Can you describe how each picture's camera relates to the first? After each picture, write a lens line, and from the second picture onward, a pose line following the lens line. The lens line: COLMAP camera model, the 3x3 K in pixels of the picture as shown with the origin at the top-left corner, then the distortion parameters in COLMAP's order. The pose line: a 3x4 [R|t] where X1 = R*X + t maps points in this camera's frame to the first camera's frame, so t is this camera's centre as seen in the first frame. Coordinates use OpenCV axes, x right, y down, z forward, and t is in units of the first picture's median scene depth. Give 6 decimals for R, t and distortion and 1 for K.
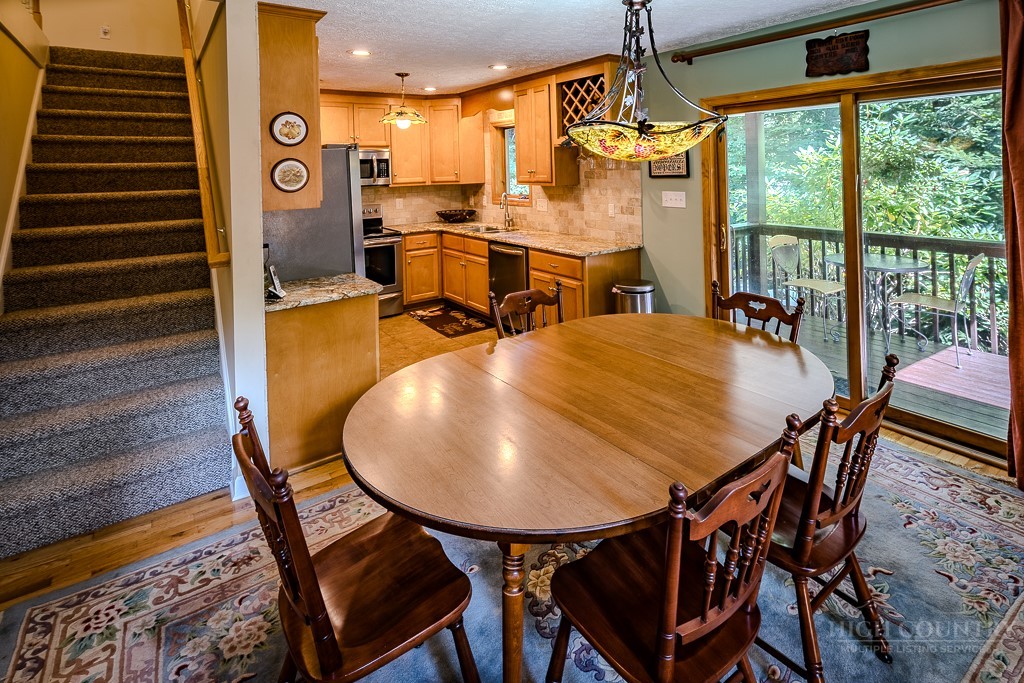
lens RADIAL K [[509.6, 0, 528.4], [0, 509.6, 166.6], [0, 0, 1]] dist [-0.000603, -0.000241]
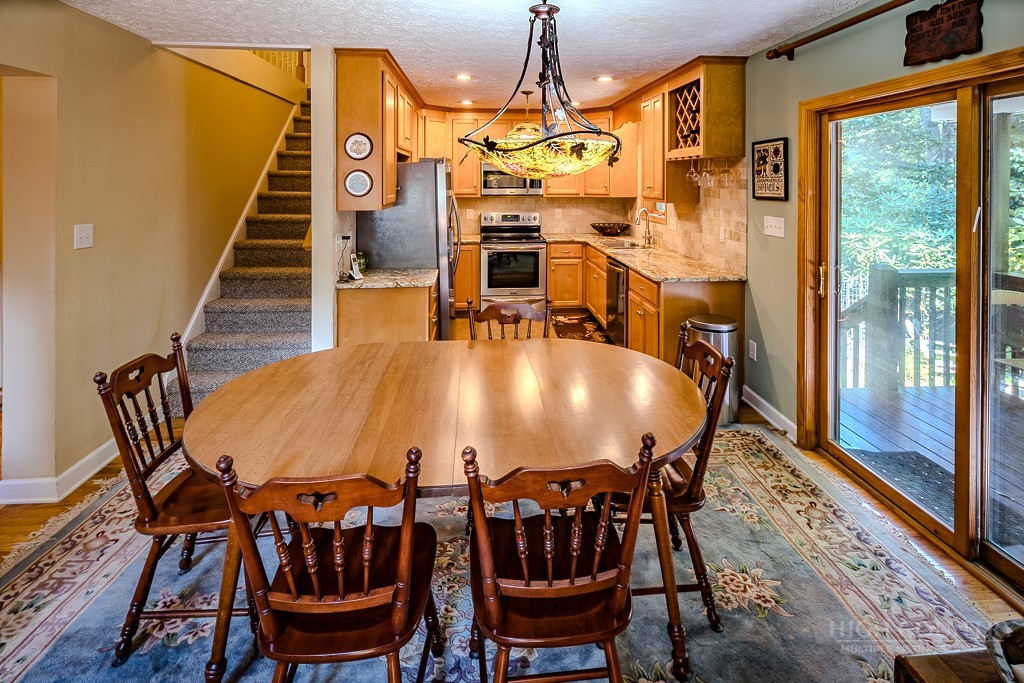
lens RADIAL K [[512.8, 0, 532.9], [0, 512.8, 183.3], [0, 0, 1]] dist [0.001821, 0.000215]
pose [[0.857524, 0.029334, -0.513606, 0.323875], [-0.023949, 0.999567, 0.017103, -0.008550], [0.513885, -0.002366, 0.857856, 0.079416]]
